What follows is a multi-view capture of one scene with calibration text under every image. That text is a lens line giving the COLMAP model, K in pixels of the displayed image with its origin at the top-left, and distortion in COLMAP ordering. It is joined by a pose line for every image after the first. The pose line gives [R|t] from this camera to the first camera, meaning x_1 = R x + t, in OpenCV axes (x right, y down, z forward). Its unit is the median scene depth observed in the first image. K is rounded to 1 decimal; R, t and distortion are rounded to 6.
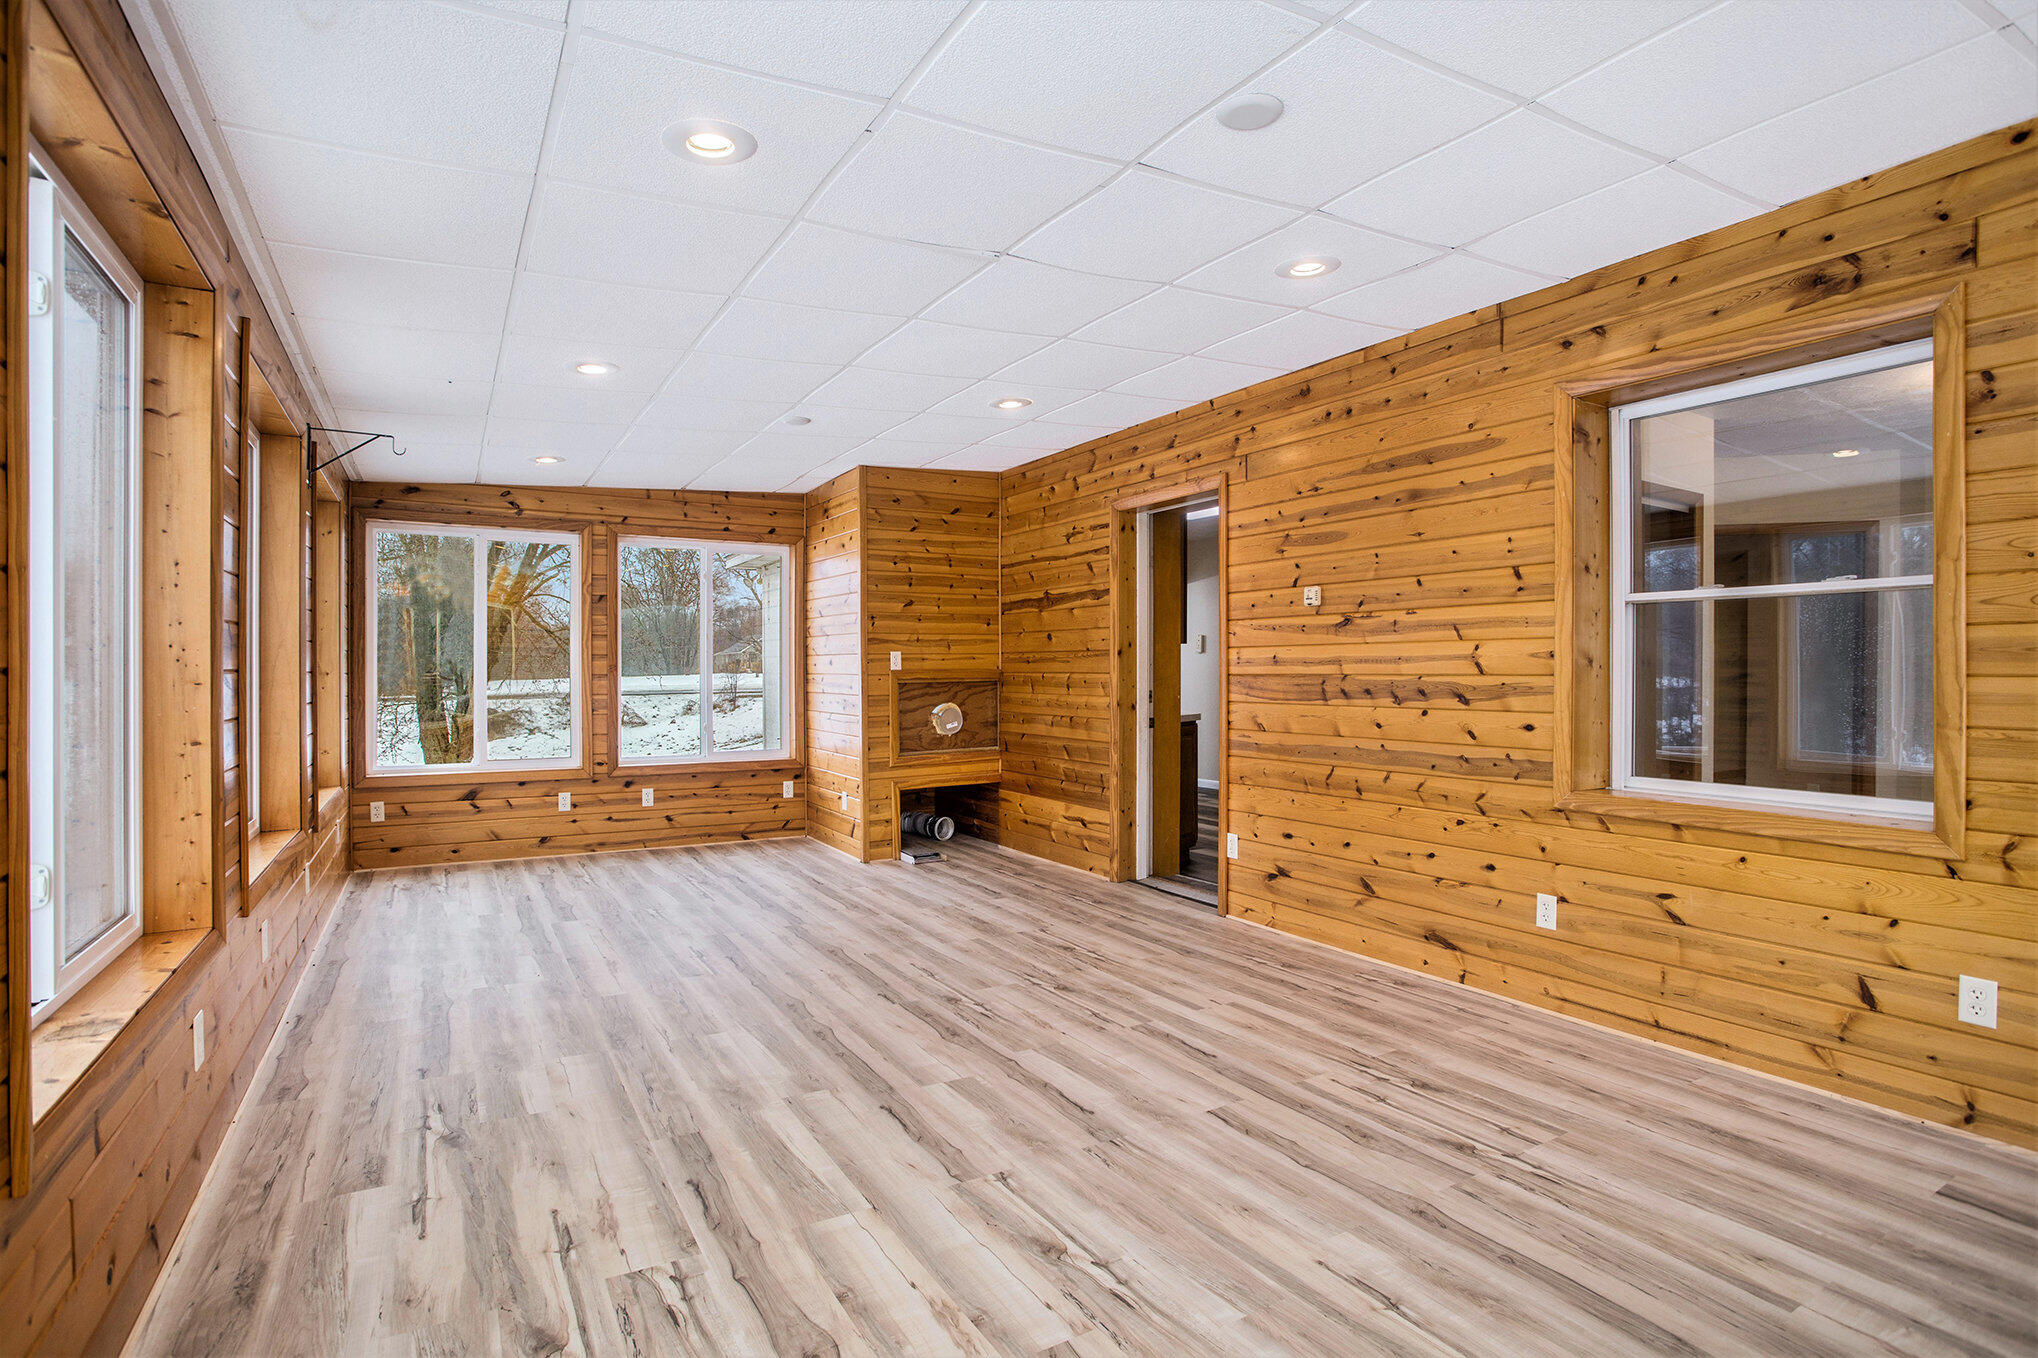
lens RADIAL K [[988.9, 0, 1021.8], [0, 988.9, 679.6], [0, 0, 1]] dist [-0.041208, 0.002210]
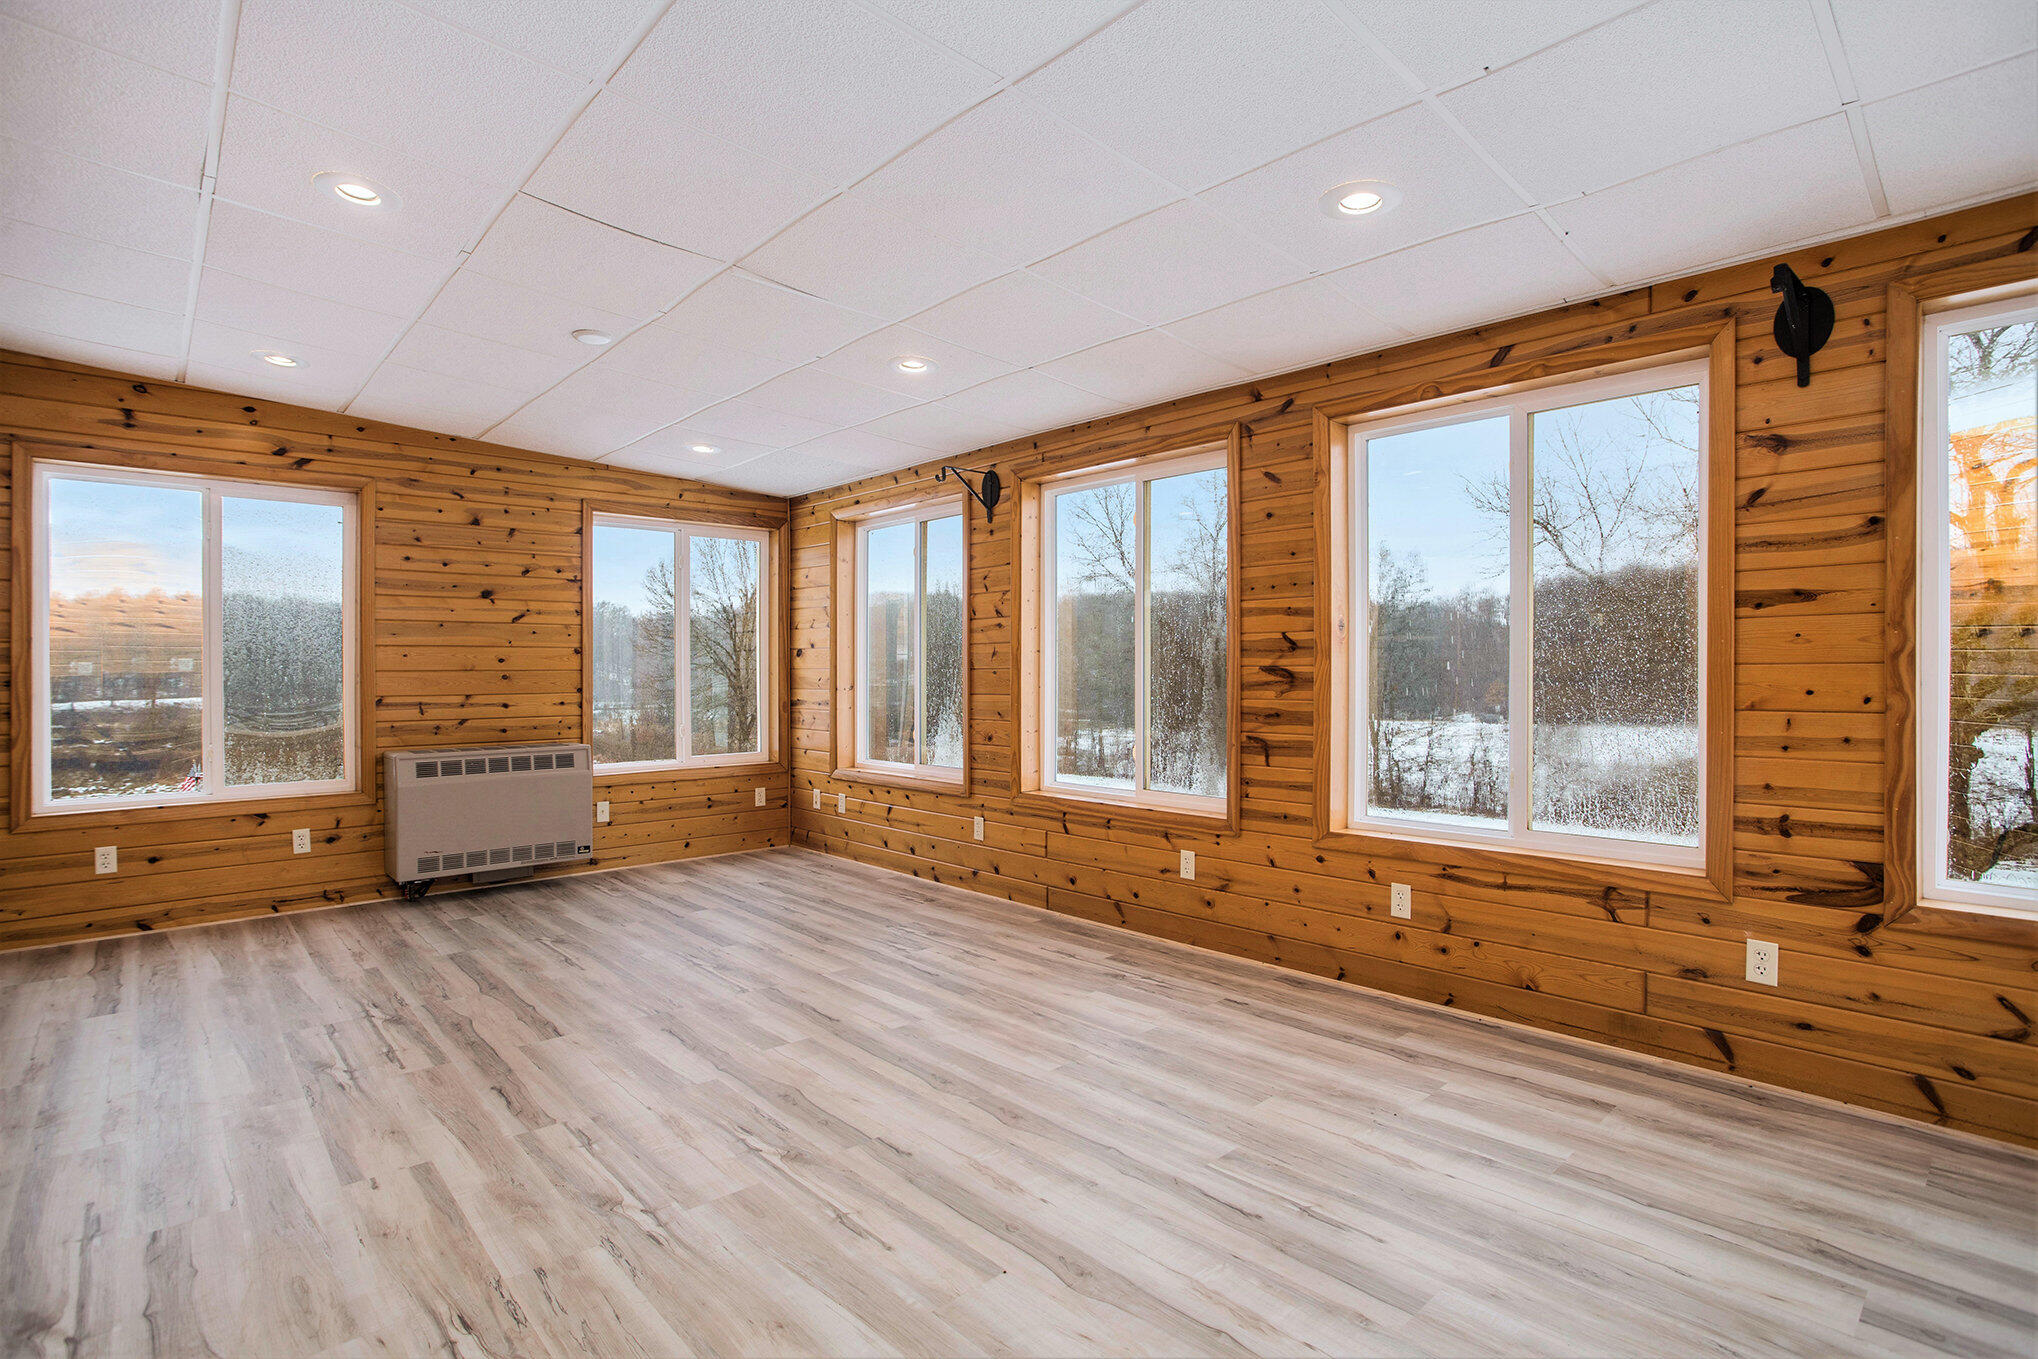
lens RADIAL K [[988.9, 0, 1018.6], [0, 988.9, 680.1], [0, 0, 1]] dist [-0.041208, 0.002210]
pose [[-0.979175, 0.004381, -0.202969, -0.116682], [0.002378, 0.999946, 0.010109, -0.004969], [0.203002, 0.009416, -0.979133, 2.273148]]
